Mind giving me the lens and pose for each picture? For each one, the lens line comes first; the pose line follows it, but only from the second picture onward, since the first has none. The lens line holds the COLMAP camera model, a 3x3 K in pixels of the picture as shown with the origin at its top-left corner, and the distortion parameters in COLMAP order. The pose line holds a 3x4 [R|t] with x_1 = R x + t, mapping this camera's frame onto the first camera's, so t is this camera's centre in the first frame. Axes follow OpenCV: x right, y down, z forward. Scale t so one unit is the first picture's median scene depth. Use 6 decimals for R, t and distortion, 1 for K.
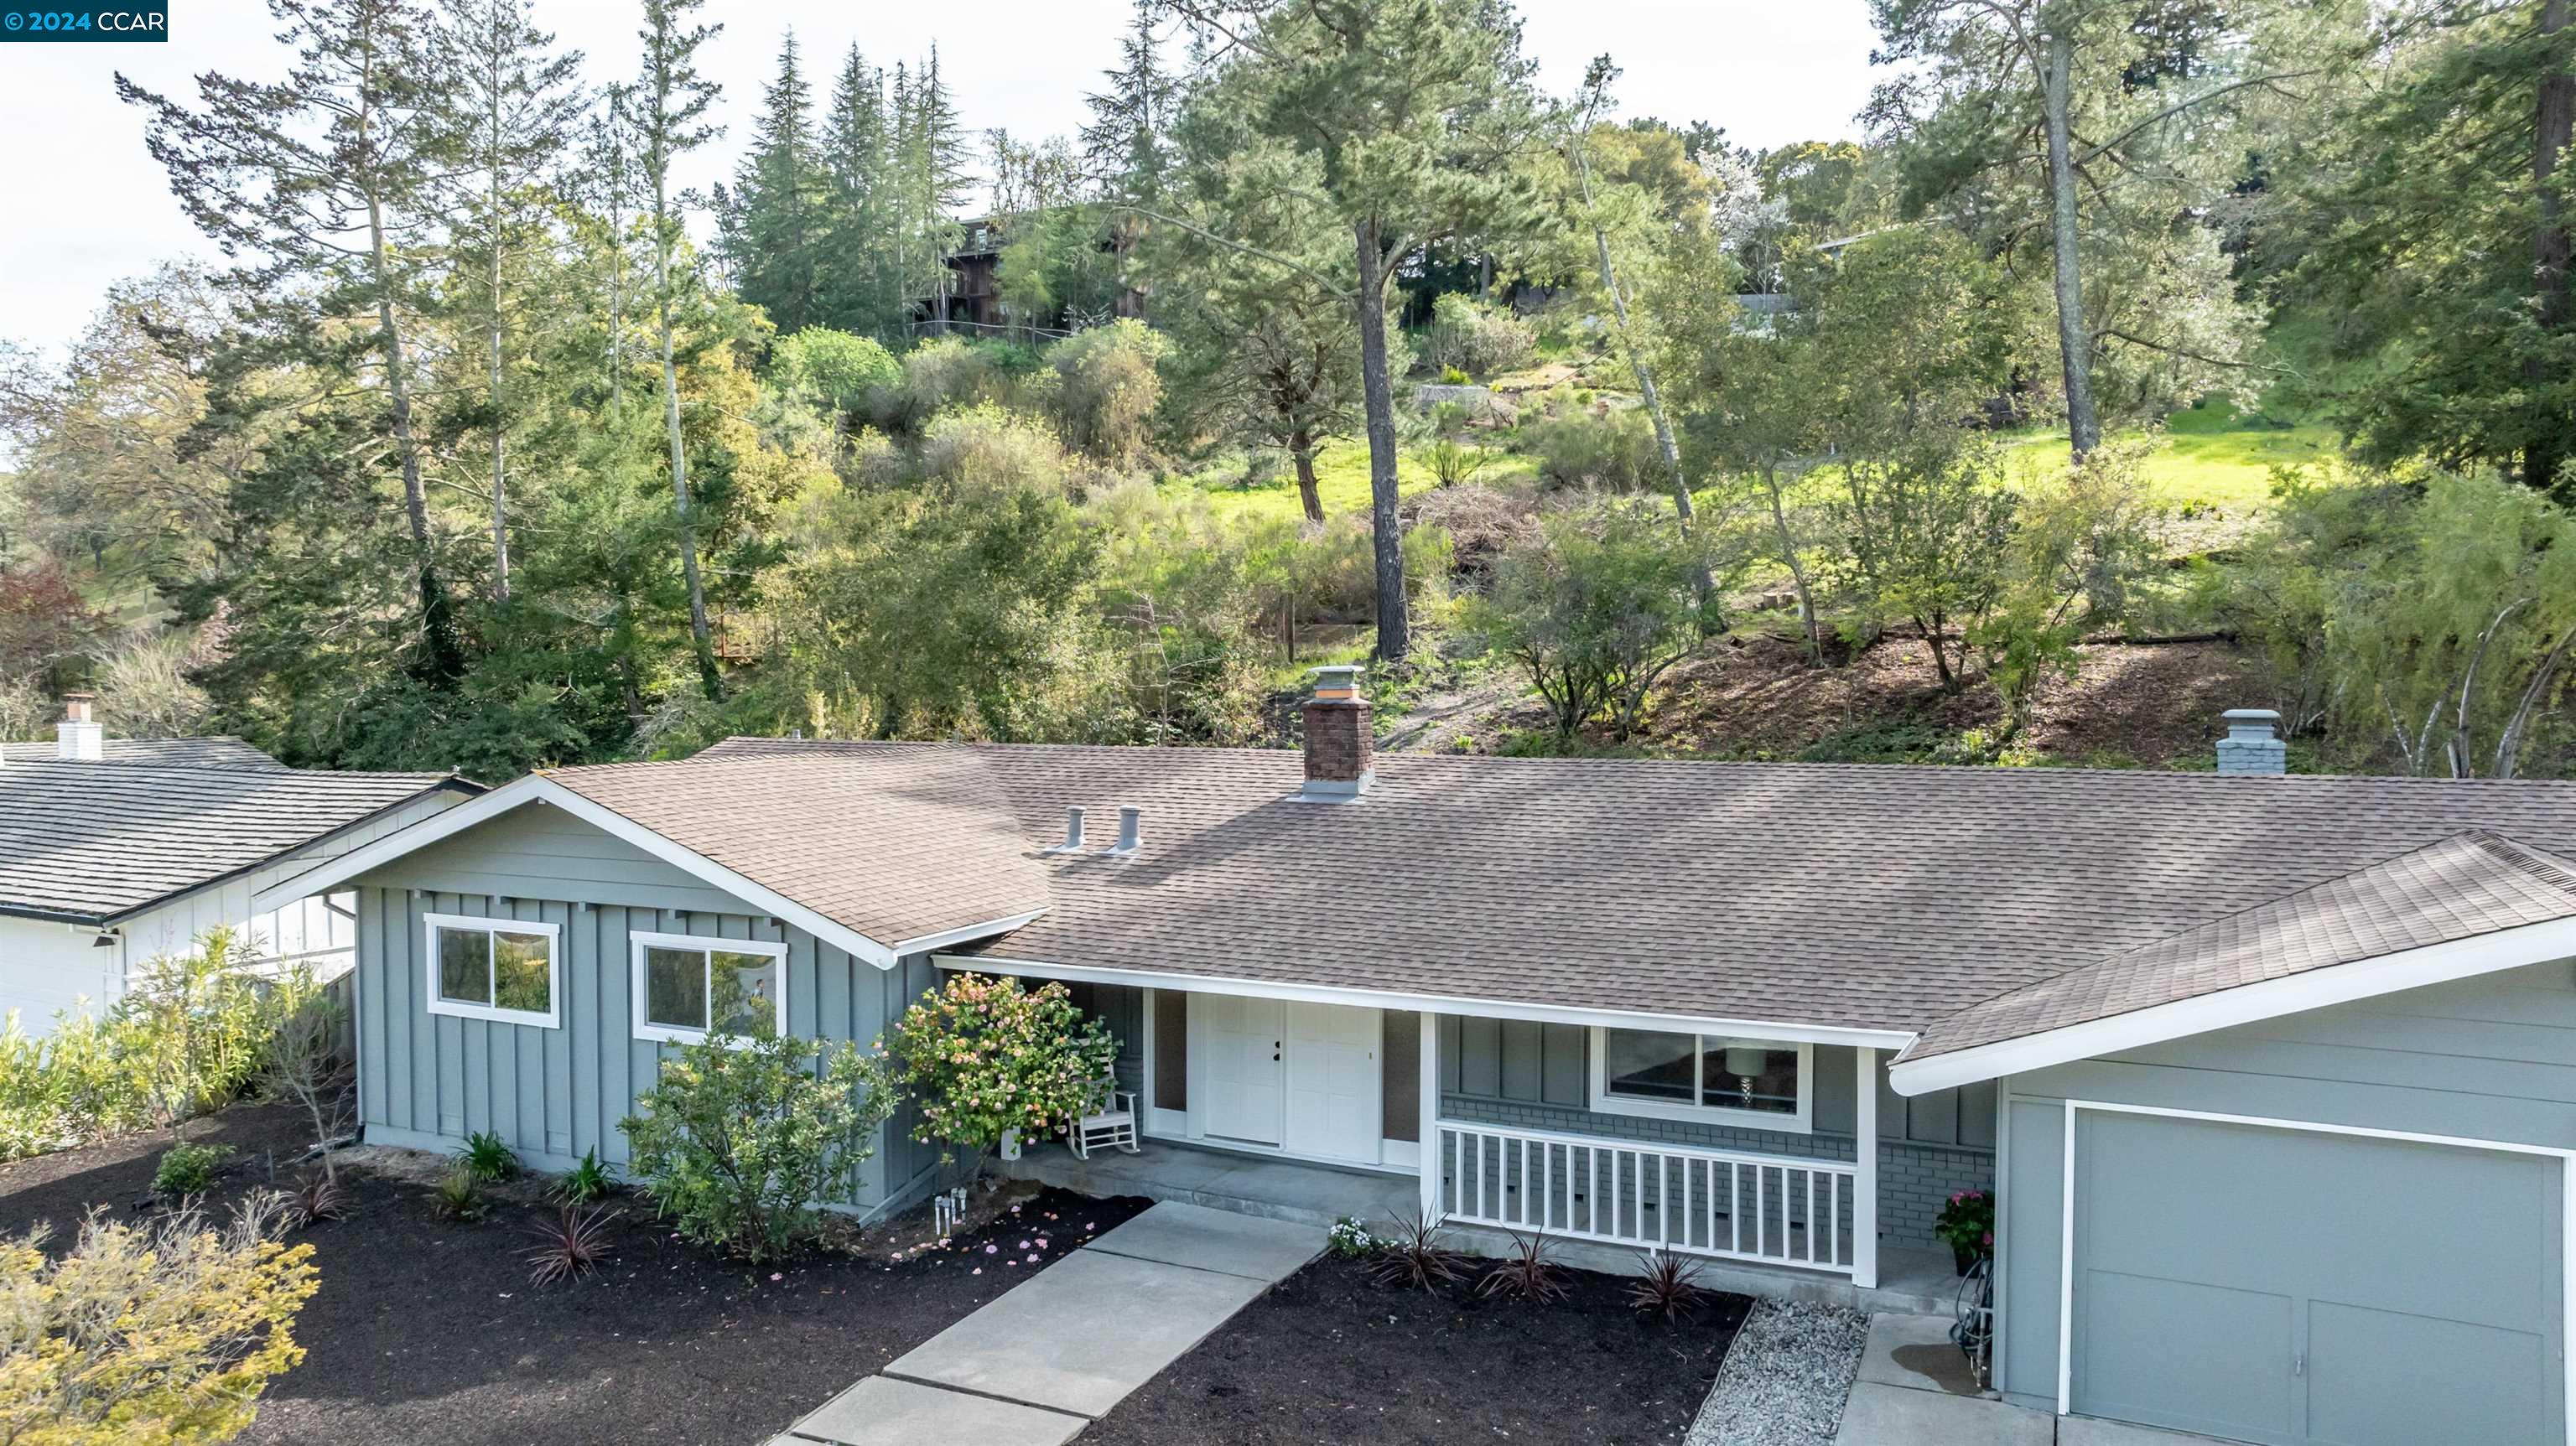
lens RADIAL K [[1829.3, 0, 1299.3], [0, 1829.3, 720.0], [0, 0, 1]] dist [-0.032853, 0.062812]
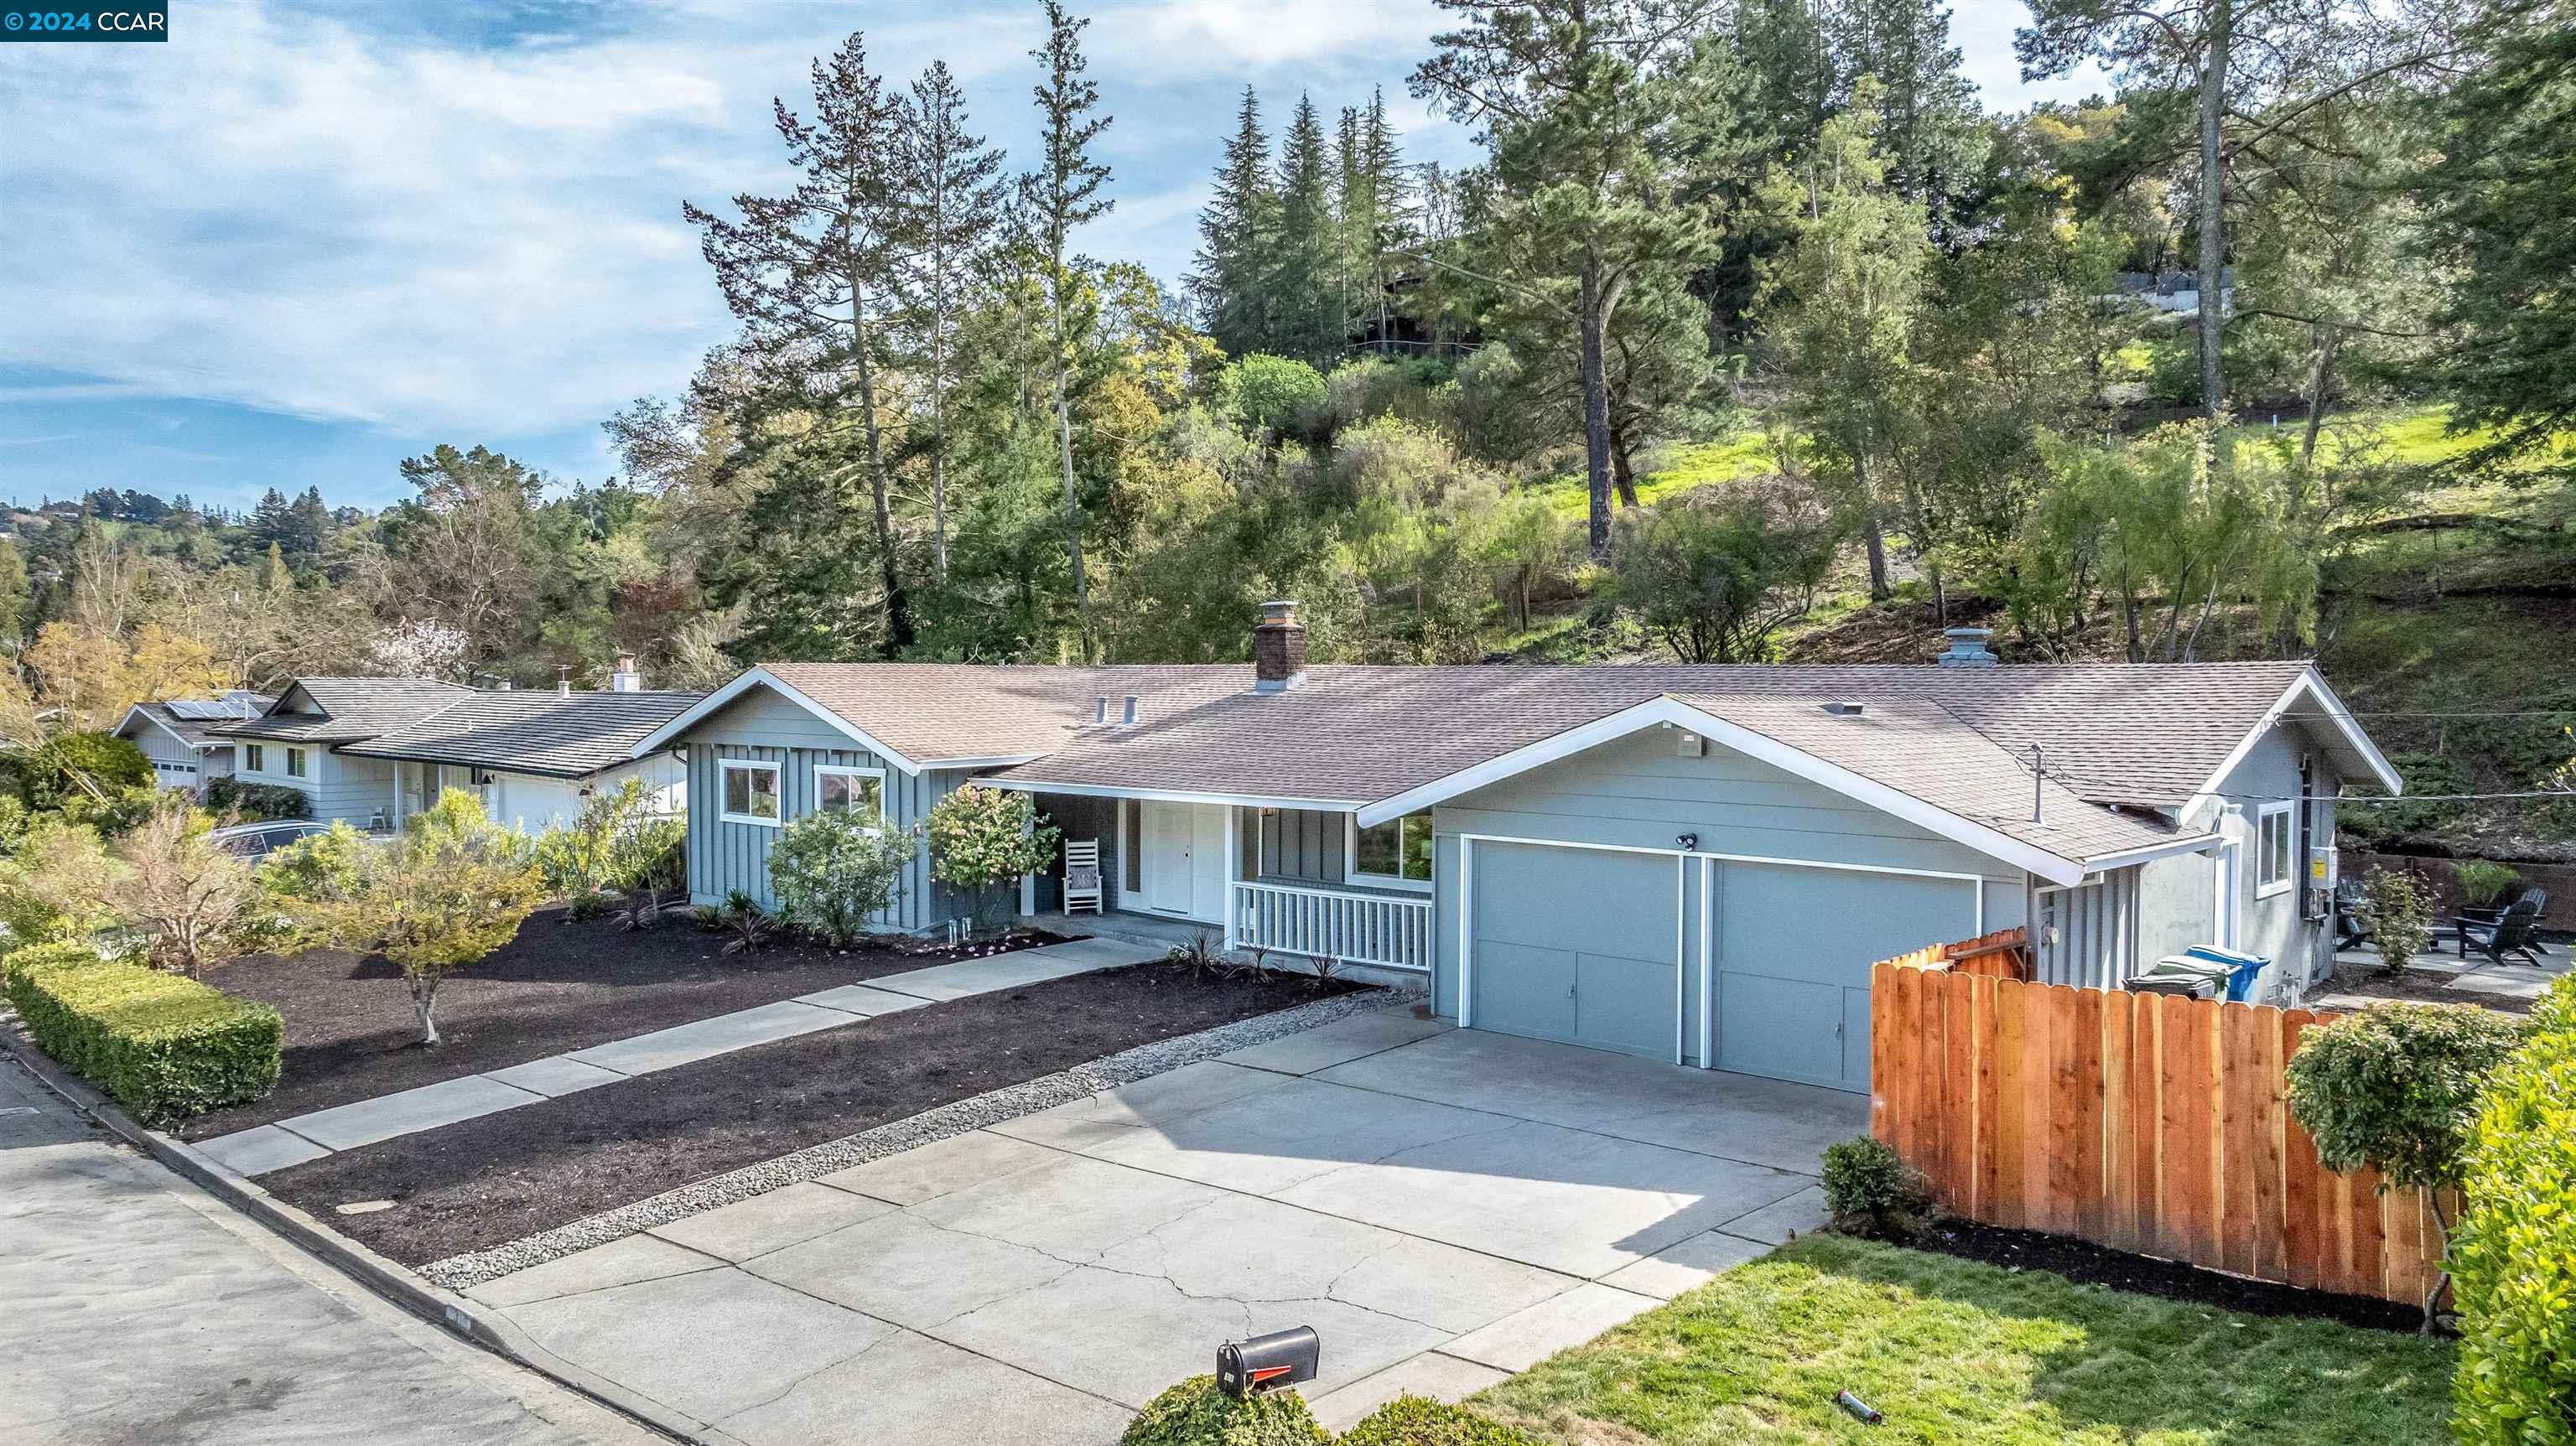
lens RADIAL K [[1829.3, 0, 1293.4], [0, 1829.3, 719.5], [0, 0, 1]] dist [-0.032853, 0.062812]
pose [[0.955475, 0.009161, -0.294930, 0.174948], [-0.010105, 0.999948, -0.001677, 0.025226], [0.294900, 0.004583, 0.955517, -0.142358]]
